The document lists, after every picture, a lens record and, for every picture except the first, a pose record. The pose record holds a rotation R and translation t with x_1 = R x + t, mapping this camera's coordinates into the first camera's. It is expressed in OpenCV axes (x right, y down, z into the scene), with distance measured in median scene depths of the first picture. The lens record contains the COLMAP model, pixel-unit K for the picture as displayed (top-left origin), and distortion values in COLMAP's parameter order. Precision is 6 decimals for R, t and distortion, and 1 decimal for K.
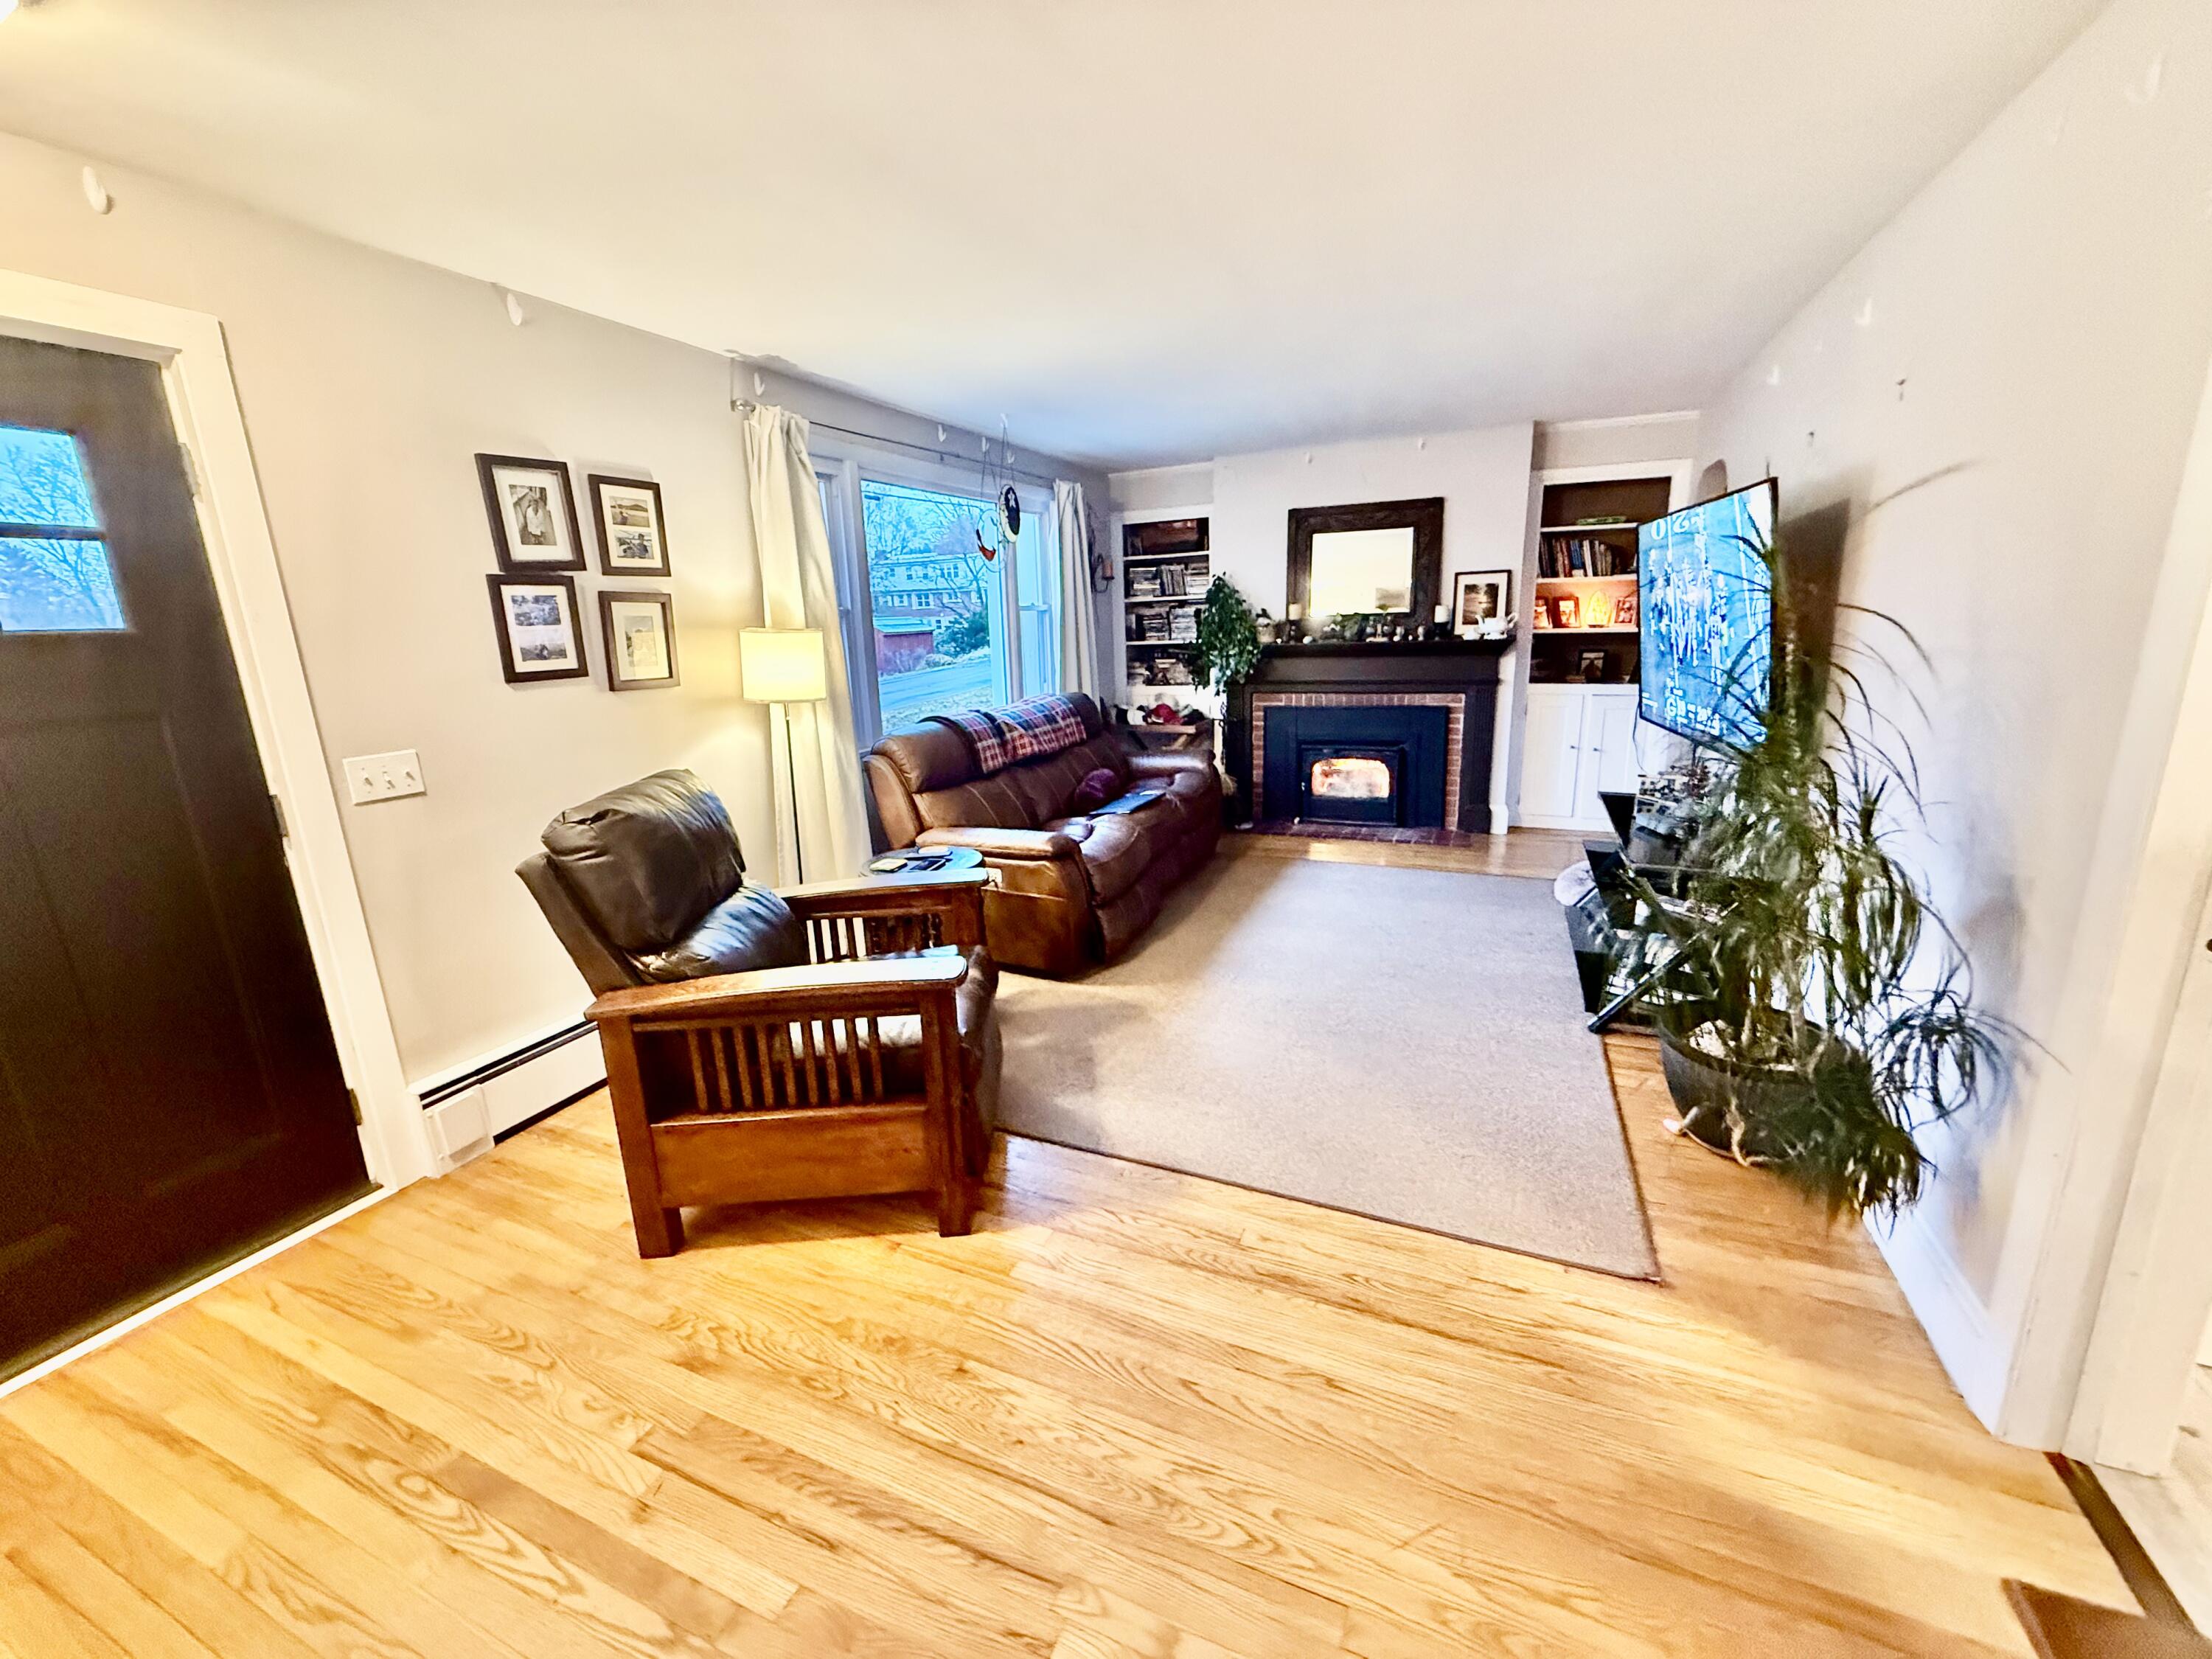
lens RADIAL K [[880.2, 0, 1112.9], [0, 880.2, 818.8], [0, 0, 1]] dist [0.000124, 0.000832]
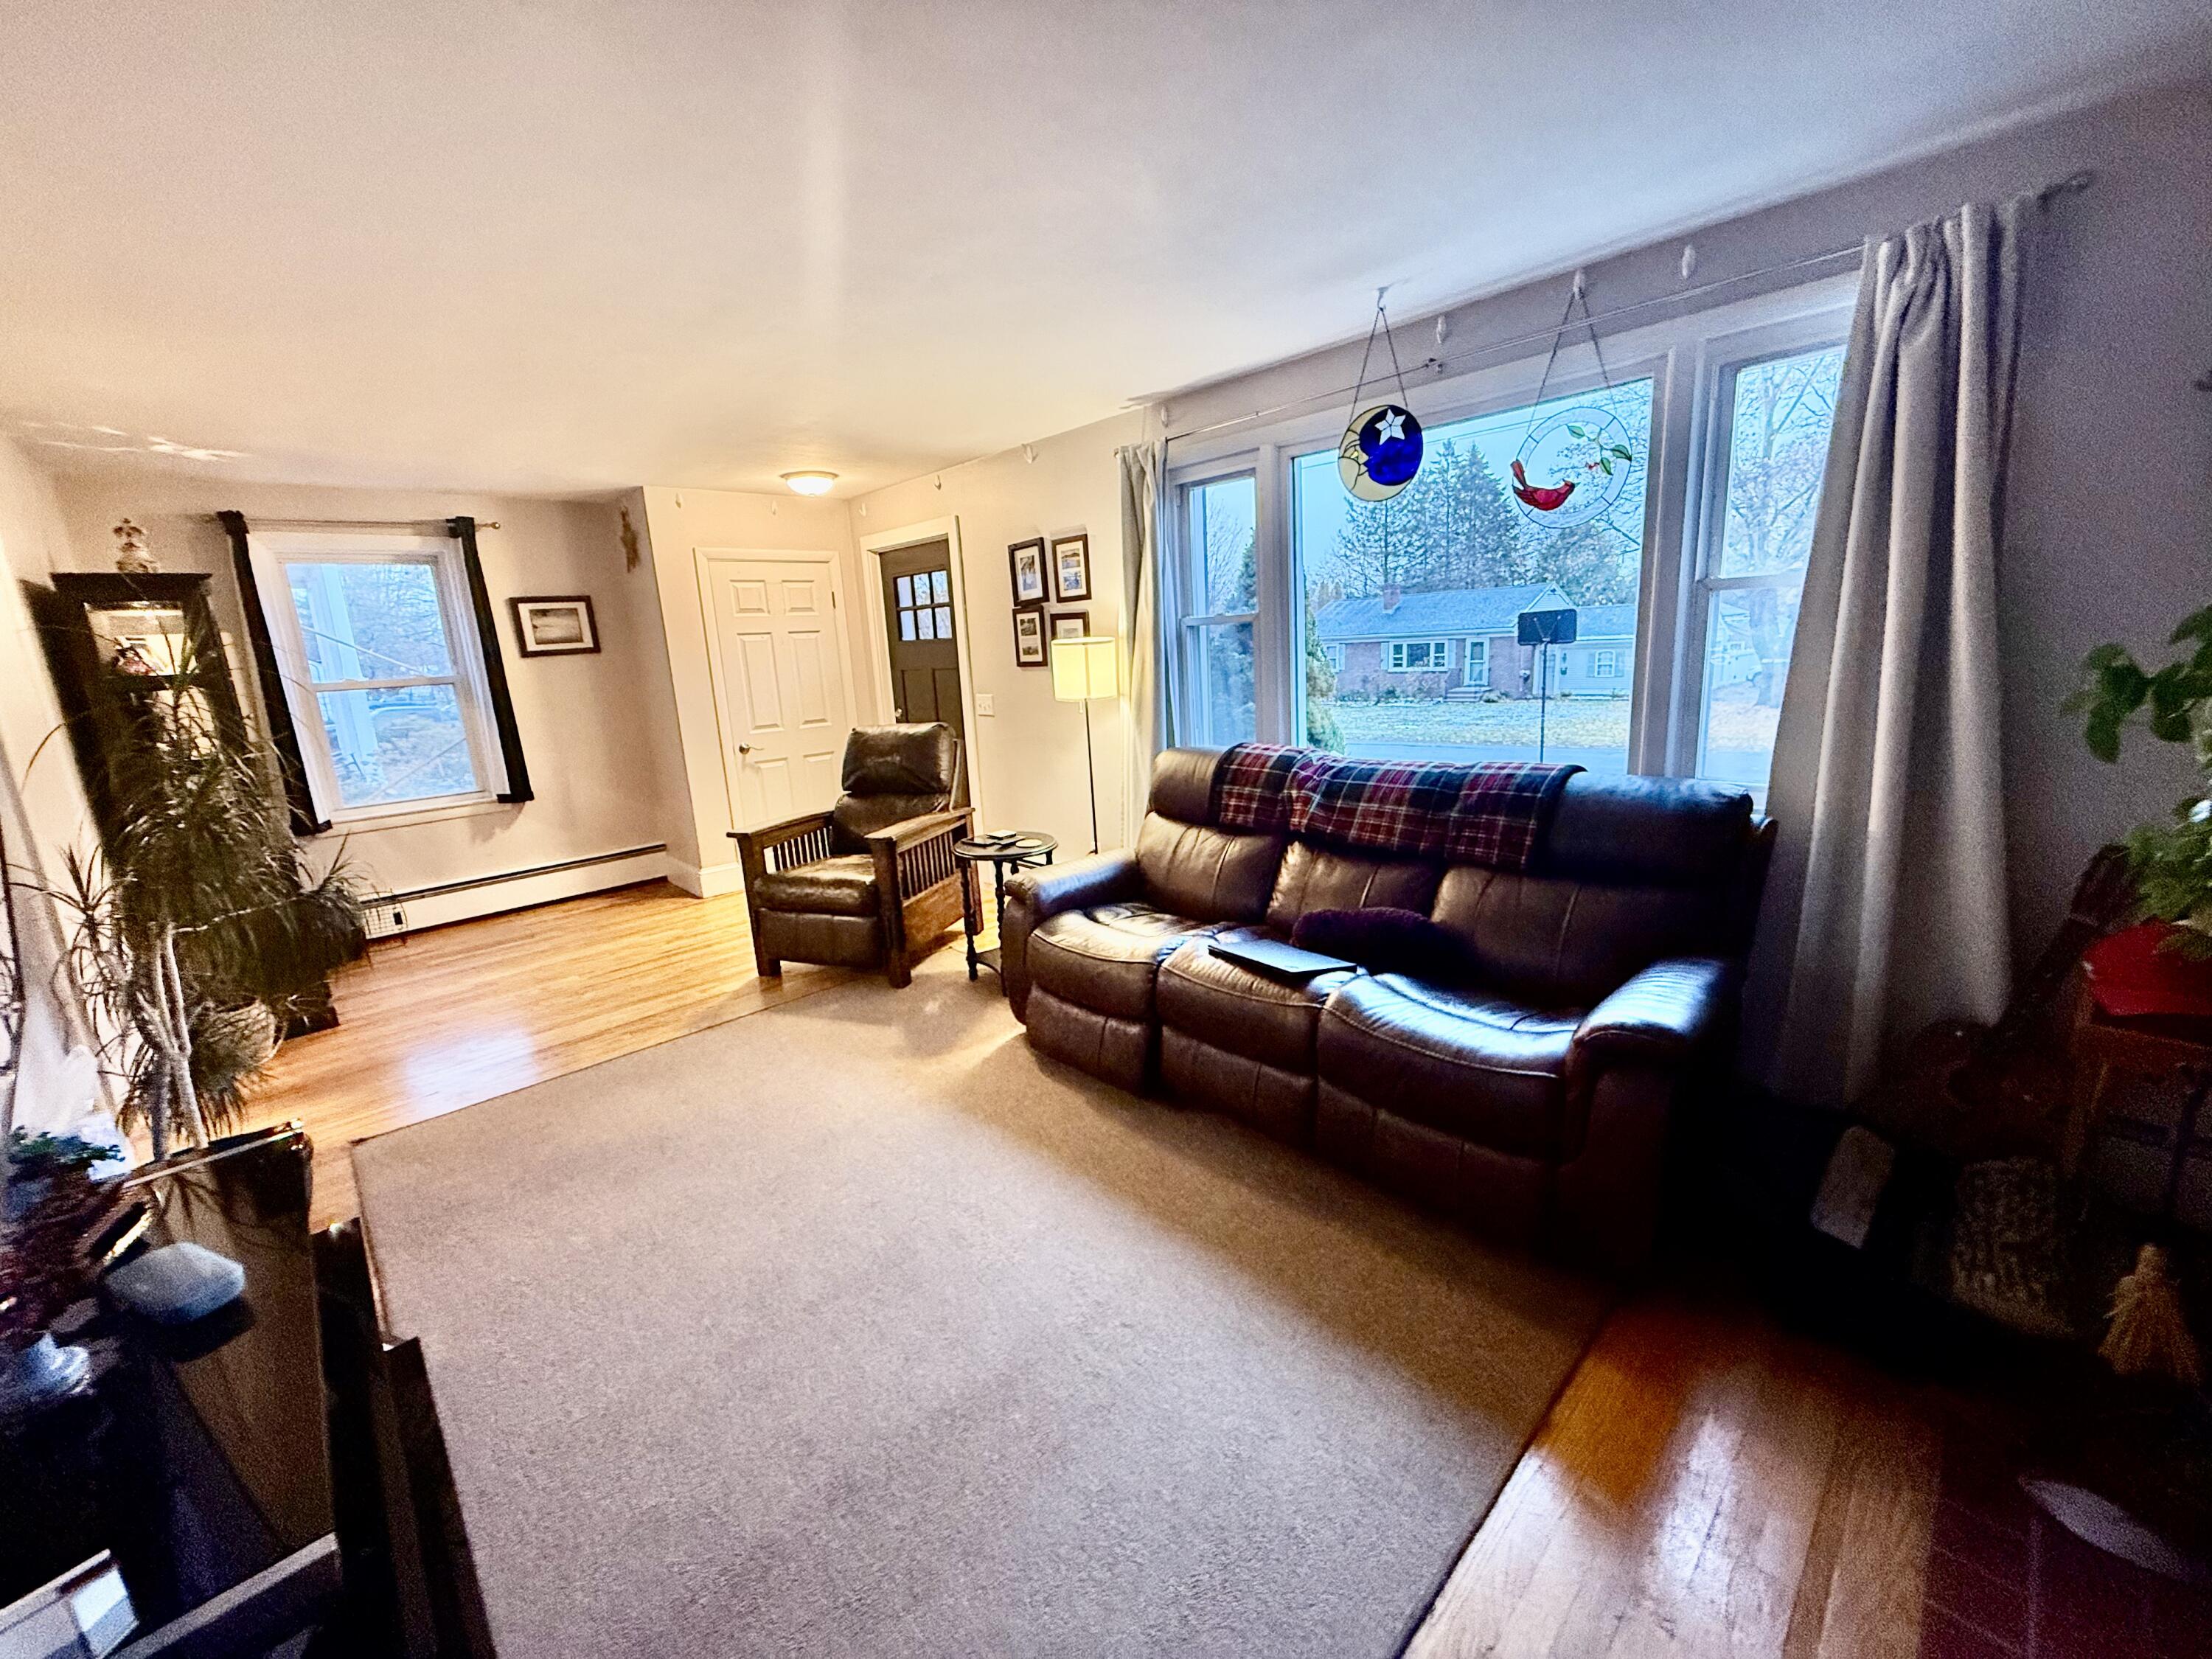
lens RADIAL K [[880.2, 0, 1113.7], [0, 880.2, 827.0], [0, 0, 1]] dist [0.000124, 0.000832]
pose [[-0.386893, 0.245859, -0.888745, 0.873718], [-0.146471, 0.935180, 0.322467, -0.420799], [0.910418, 0.254936, -0.325803, 1.691588]]
